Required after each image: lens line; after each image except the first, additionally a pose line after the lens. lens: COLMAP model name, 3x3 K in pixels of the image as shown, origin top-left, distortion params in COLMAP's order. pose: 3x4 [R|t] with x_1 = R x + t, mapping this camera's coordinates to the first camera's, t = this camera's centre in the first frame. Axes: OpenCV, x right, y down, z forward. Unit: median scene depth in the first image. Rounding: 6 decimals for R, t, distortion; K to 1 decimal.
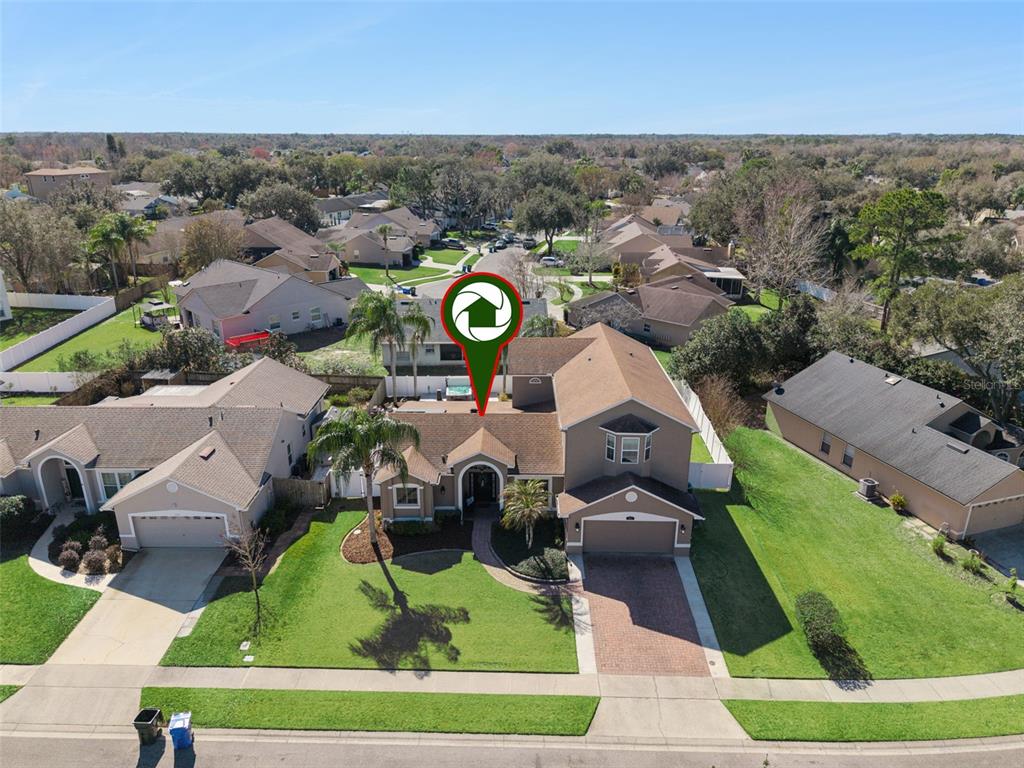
lens RADIAL K [[696.4, 0, 515.9], [0, 696.4, 380.7], [0, 0, 1]] dist [0.019182, -0.002098]
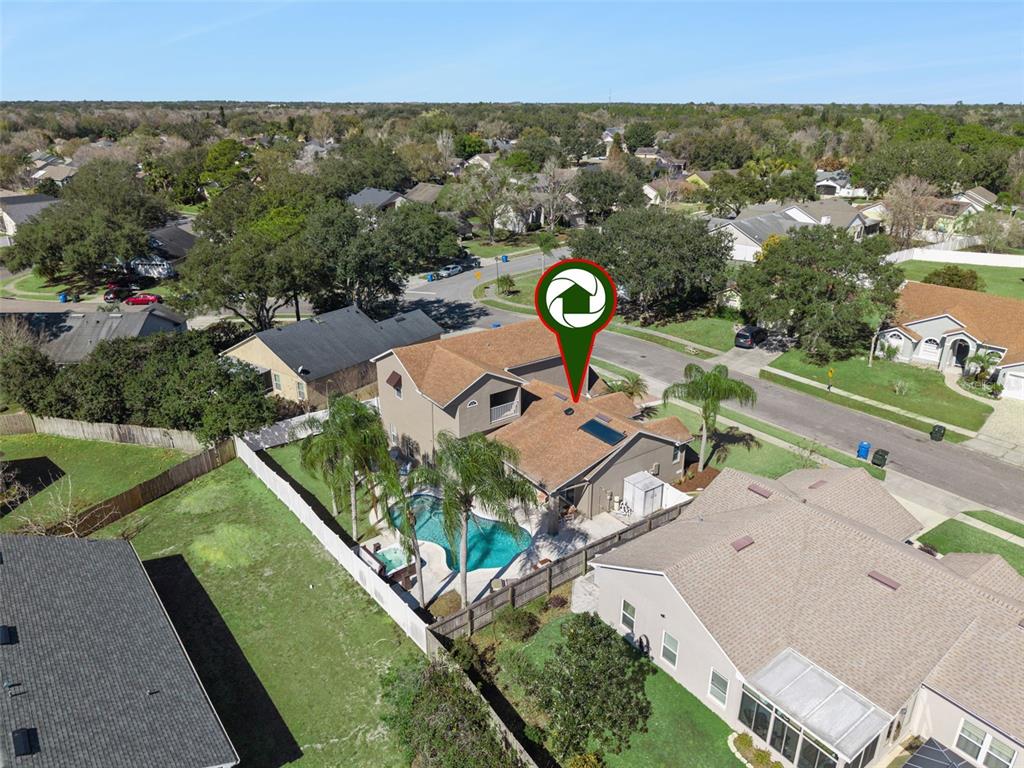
lens RADIAL K [[696.4, 0, 515.9], [0, 696.4, 380.7], [0, 0, 1]] dist [0.019182, -0.002098]
pose [[-0.608988, -0.297483, 0.735280, -0.935231], [0.260160, 0.800806, 0.539469, -0.712279], [-0.749300, 0.519820, -0.410288, 1.796359]]
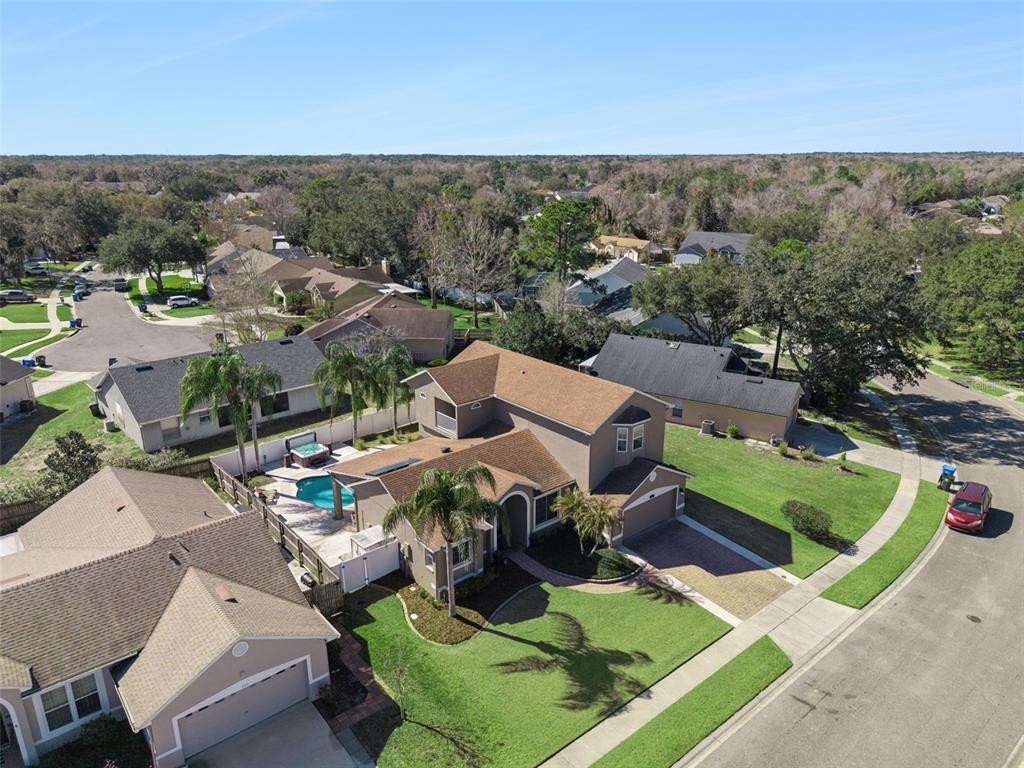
lens RADIAL K [[705.0, 0, 516.8], [0, 705.0, 388.9], [0, 0, 1]] dist [0.016485, 0.000000]
pose [[0.753171, -0.208712, 0.623837, -0.674034], [0.221305, 0.973449, 0.058492, -0.084522], [-0.619481, 0.094004, 0.779363, 0.242968]]
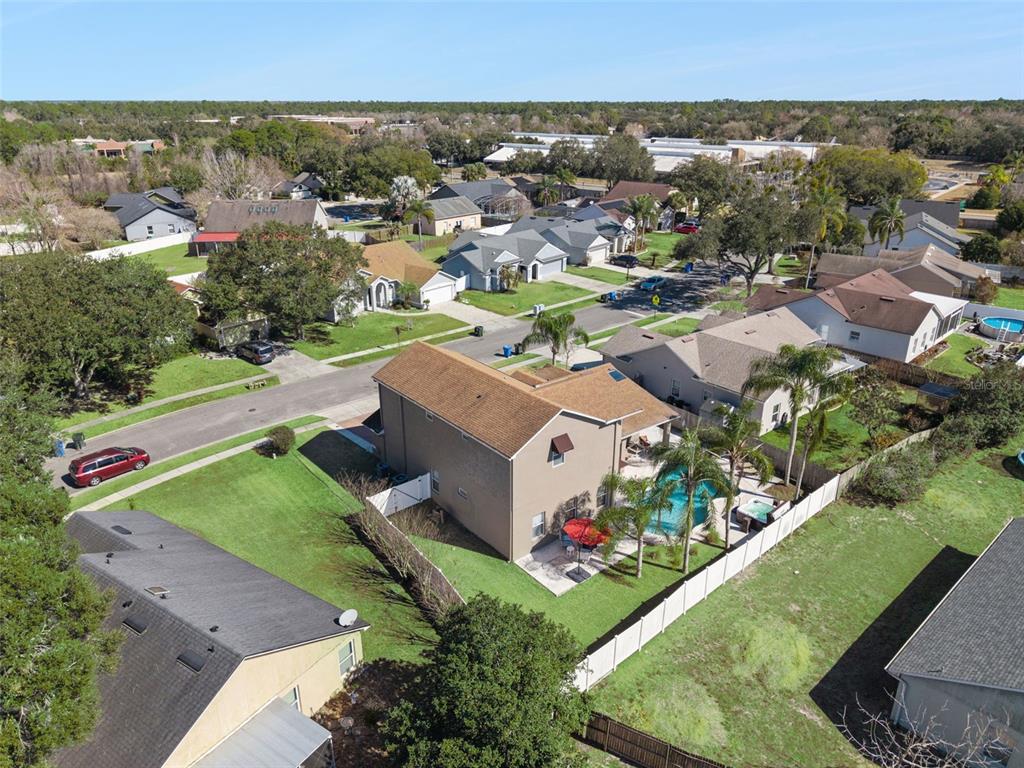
lens RADIAL K [[696.4, 0, 515.9], [0, 696.4, 380.7], [0, 0, 1]] dist [0.019182, -0.002098]
pose [[-0.760947, 0.232684, -0.605655, 0.872066], [-0.221083, 0.784625, 0.579212, -0.747022], [0.609985, 0.574650, -0.545615, 1.913886]]
